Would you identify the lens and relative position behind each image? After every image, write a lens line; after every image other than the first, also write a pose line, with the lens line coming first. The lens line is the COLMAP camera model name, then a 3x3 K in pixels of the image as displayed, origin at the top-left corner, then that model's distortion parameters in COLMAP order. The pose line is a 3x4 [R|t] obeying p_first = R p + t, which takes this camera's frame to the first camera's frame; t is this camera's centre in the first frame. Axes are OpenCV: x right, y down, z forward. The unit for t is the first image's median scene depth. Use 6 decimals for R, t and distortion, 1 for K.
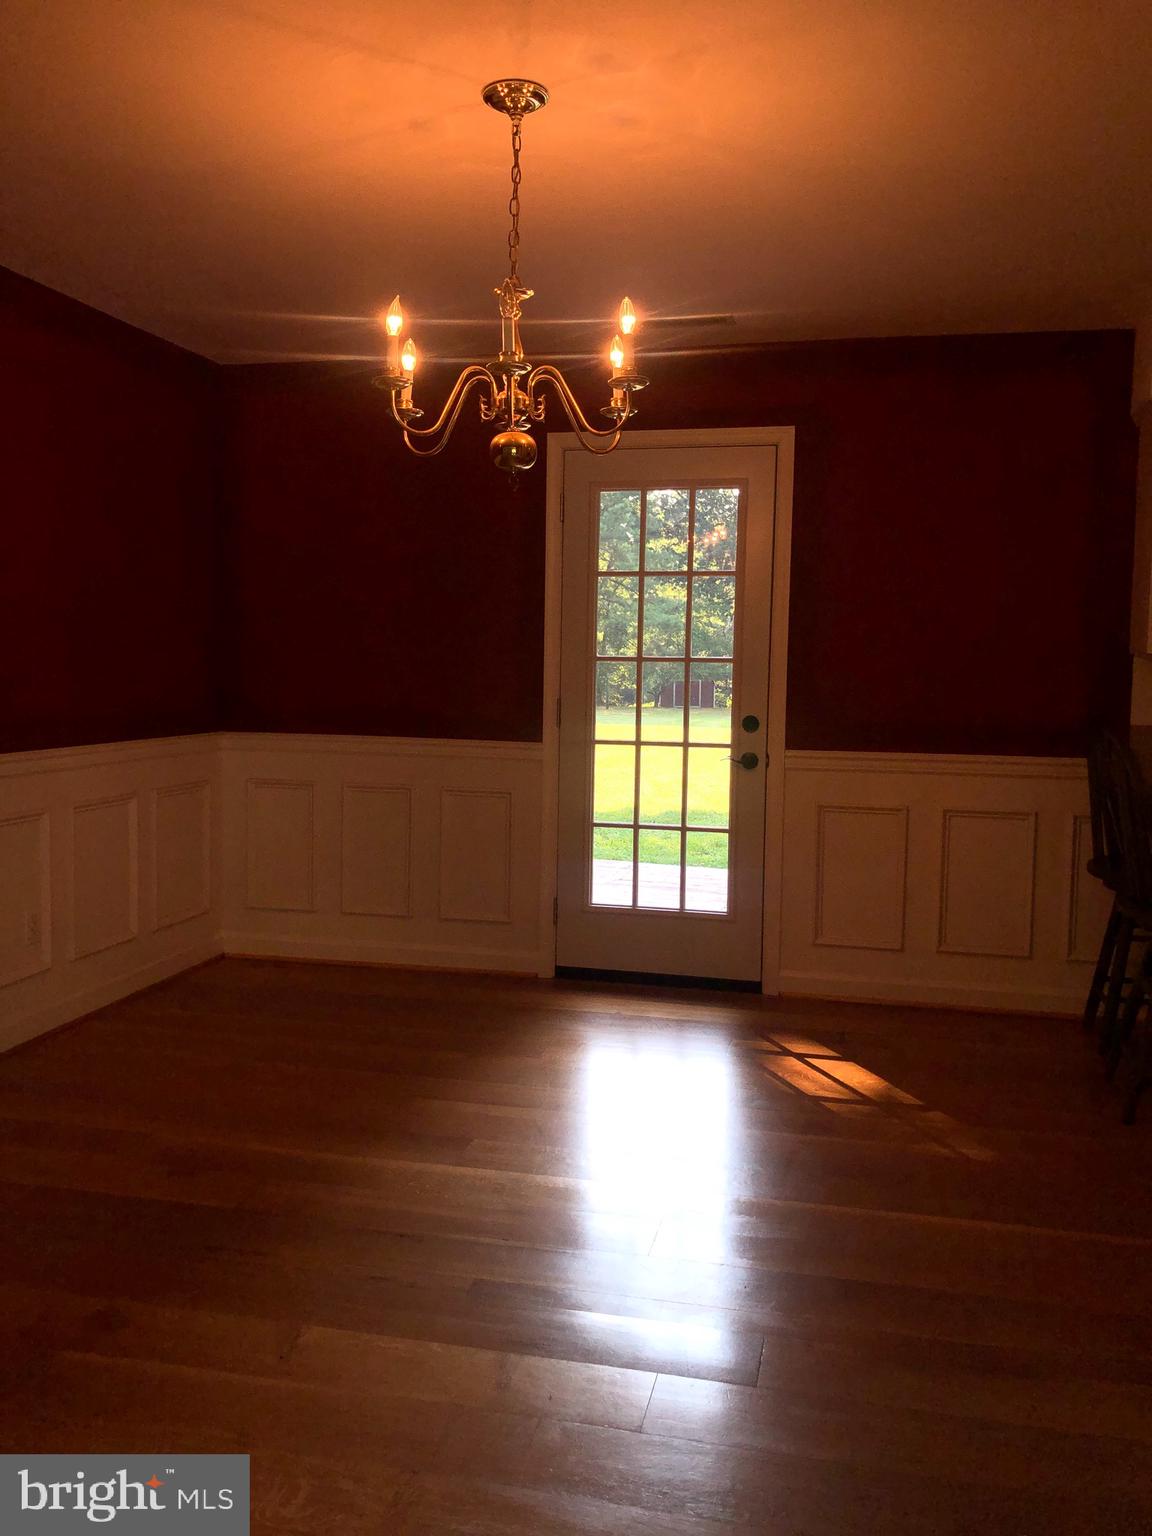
lens RADIAL K [[1274.4, 0, 578.4], [0, 1274.4, 752.5], [0, 0, 1]] dist [0.077328, -0.081214]
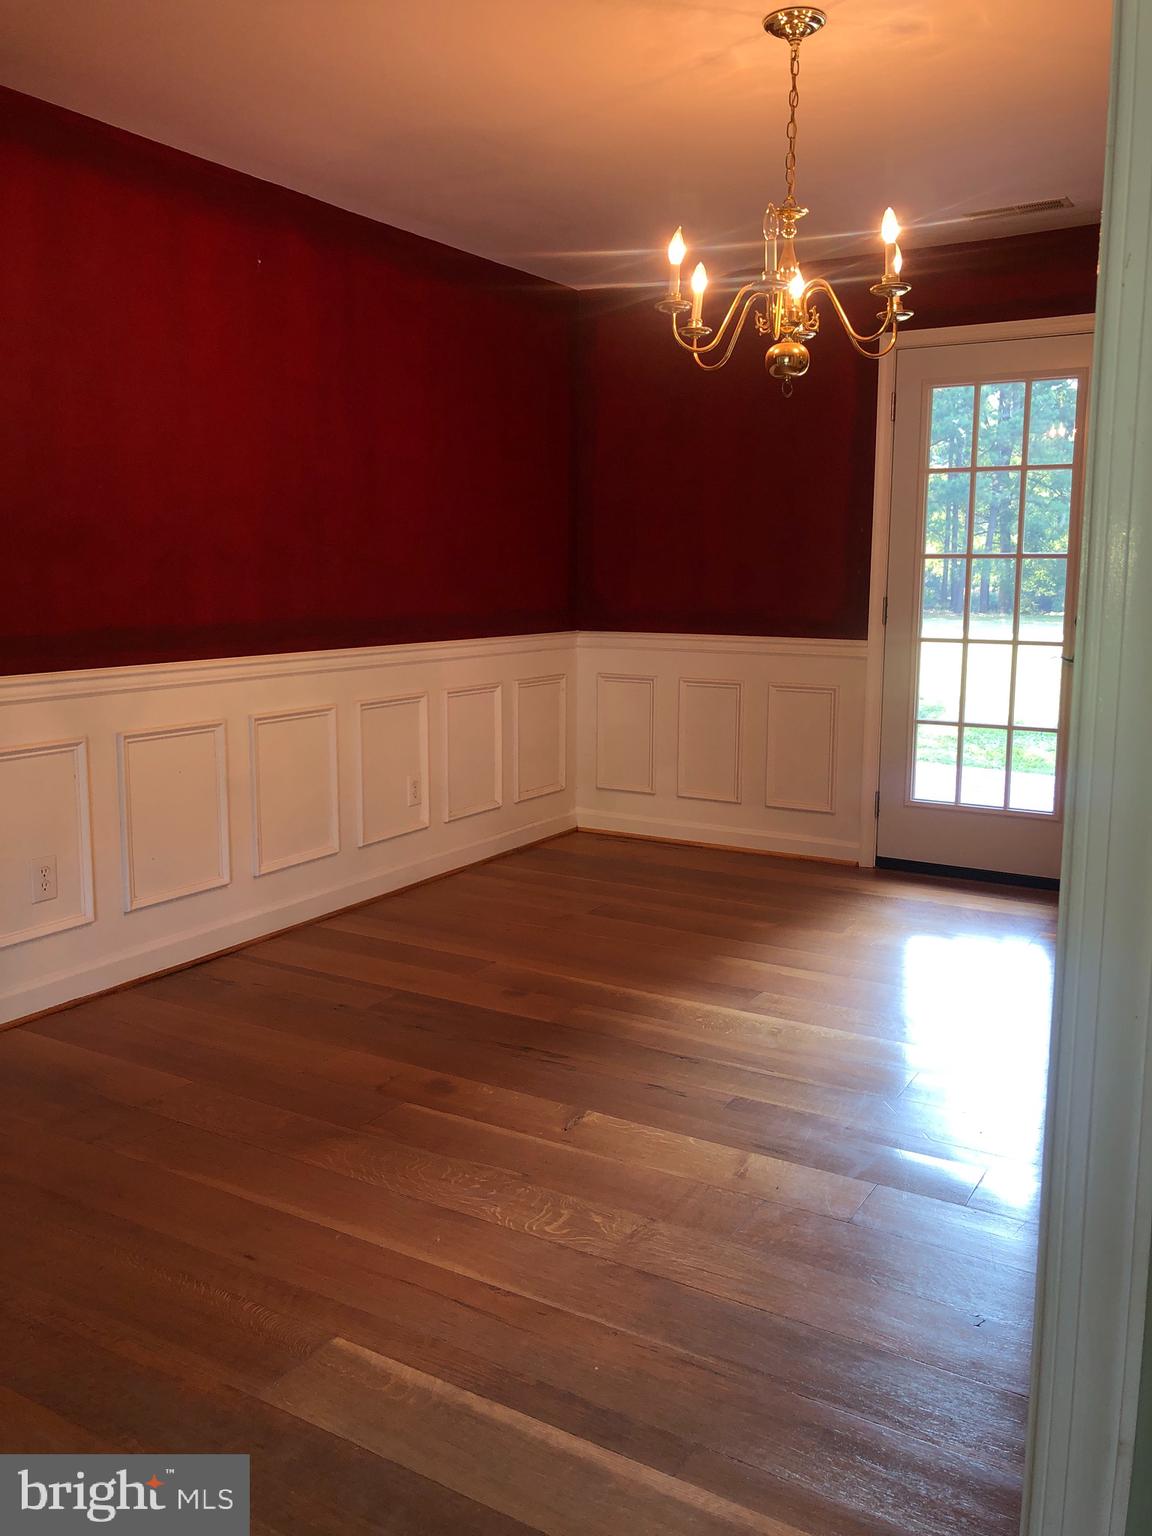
lens RADIAL K [[1271.4, 0, 585.8], [0, 1271.4, 761.2], [0, 0, 1]] dist [0.088201, -0.110243]
pose [[0.953691, 0.034847, -0.298763, 0.097166], [-0.011667, 0.996805, 0.079020, 0.015446], [0.300562, -0.071875, 0.951050, -0.088544]]
